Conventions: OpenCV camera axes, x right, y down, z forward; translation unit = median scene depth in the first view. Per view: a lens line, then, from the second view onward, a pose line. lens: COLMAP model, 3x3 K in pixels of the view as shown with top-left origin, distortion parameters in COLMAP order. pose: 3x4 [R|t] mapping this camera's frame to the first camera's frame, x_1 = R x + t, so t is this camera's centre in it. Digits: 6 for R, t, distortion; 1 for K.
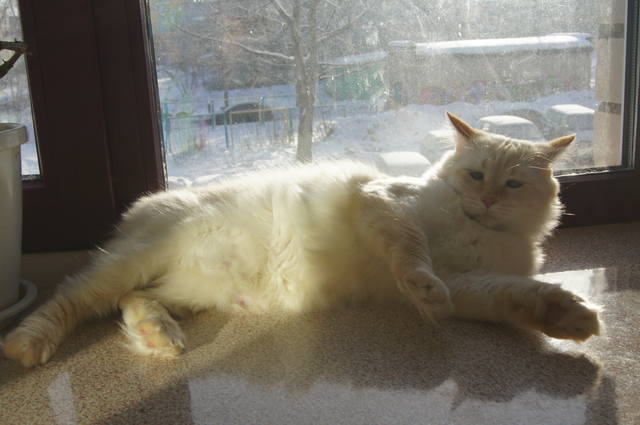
lens RADIAL K [[721.4, 0, 320.0], [0, 721.4, 212.5], [0, 0, 1]] dist [-0.070199, 0.018819]
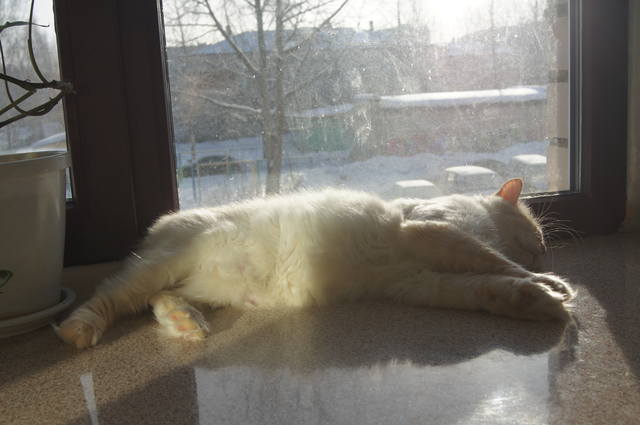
lens RADIAL K [[721.4, 0, 320.0], [0, 721.4, 212.5], [0, 0, 1]] dist [-0.070199, 0.018819]
pose [[0.998911, -0.008653, 0.045836, -0.049577], [0.011921, 0.997368, -0.071521, 0.064026], [-0.045097, 0.071990, 0.996385, -0.185892]]
